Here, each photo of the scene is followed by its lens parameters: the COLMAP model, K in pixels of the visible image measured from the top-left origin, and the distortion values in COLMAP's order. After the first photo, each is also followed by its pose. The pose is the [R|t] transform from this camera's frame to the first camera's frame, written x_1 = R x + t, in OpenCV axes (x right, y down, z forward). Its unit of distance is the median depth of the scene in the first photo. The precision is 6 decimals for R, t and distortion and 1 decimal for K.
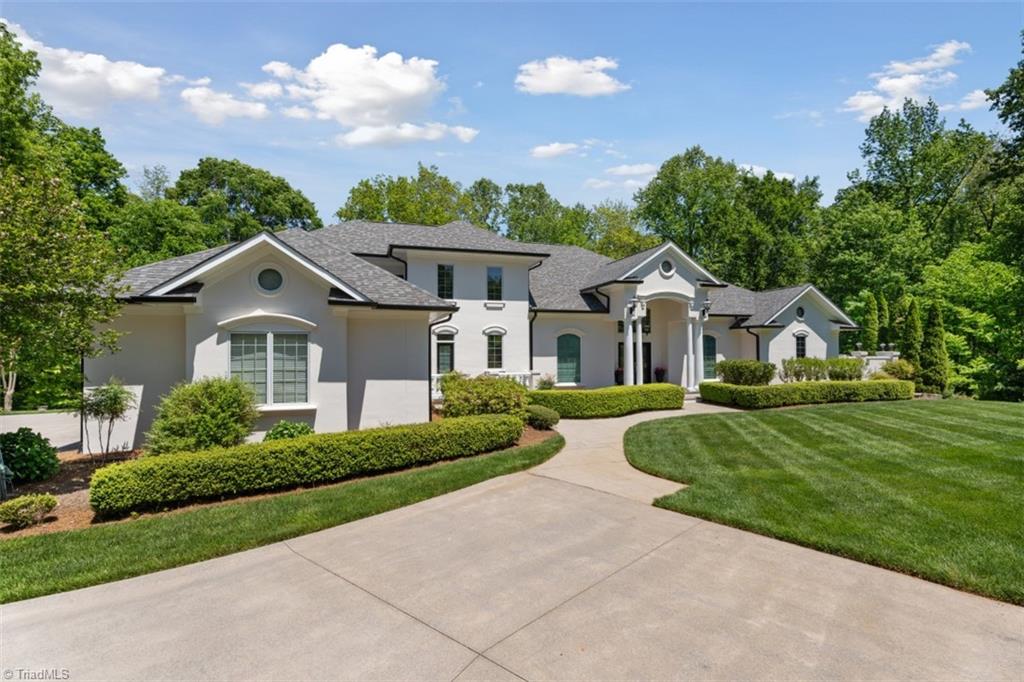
lens RADIAL K [[469.7, 0, 511.6], [0, 469.7, 339.7], [0, 0, 1]] dist [0.002669, 0.001246]
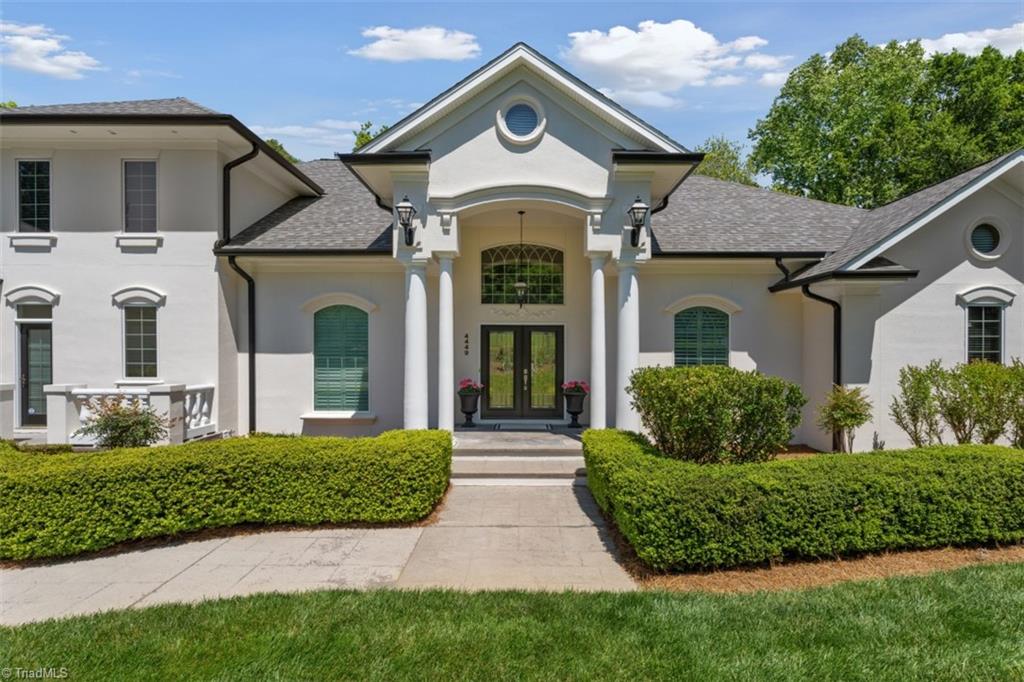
lens RADIAL K [[469.7, 0, 518.3], [0, 469.7, 365.2], [0, 0, 1]] dist [0.002669, 0.001246]
pose [[0.952312, 0.014062, -0.304801, 0.436681], [0.000301, 0.998894, 0.047022, 0.024918], [0.305125, -0.044871, 0.951255, 0.618220]]
